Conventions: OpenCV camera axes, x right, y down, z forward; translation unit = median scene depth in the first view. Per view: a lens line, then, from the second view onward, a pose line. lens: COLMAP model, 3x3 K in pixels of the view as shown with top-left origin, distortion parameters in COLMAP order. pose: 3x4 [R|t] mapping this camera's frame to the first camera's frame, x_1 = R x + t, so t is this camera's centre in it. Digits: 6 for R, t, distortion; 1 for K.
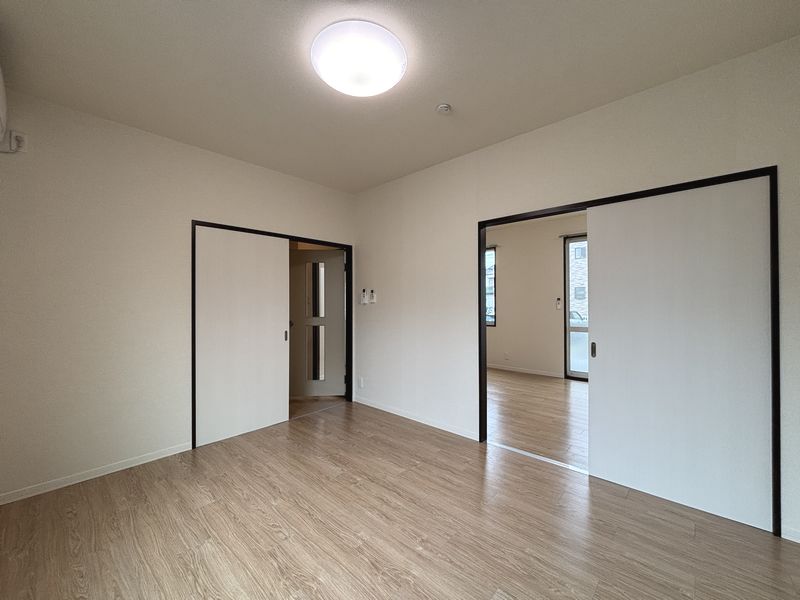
lens RADIAL K [[325.8, 0, 400.0], [0, 325.8, 300.0], [0, 0, 1]] dist [-0.001893, -0.000218]
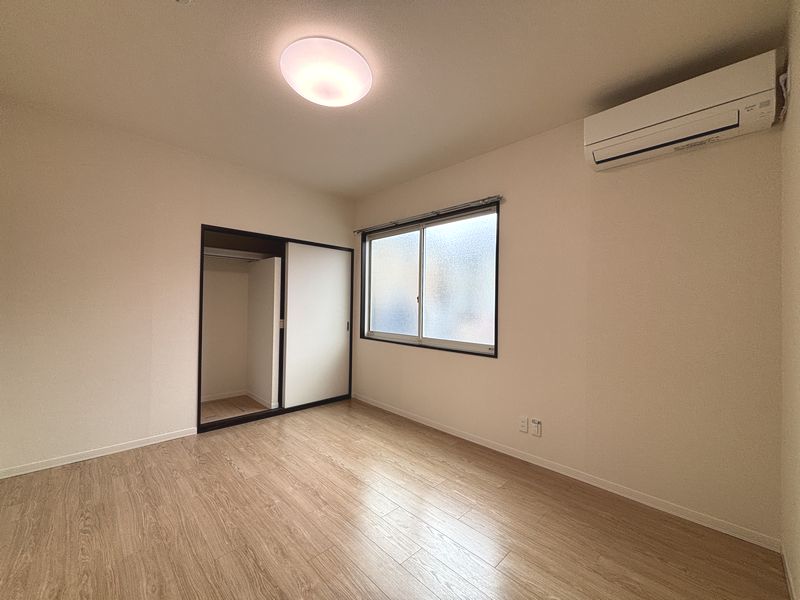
lens RADIAL K [[325.8, 0, 400.0], [0, 325.8, 300.0], [0, 0, 1]] dist [-0.001893, -0.000218]
pose [[-0.998205, -0.011254, 0.058828, -0.429215], [-0.011889, 0.999875, -0.010470, 0.012464], [-0.058703, -0.011150, -0.998213, 2.031845]]
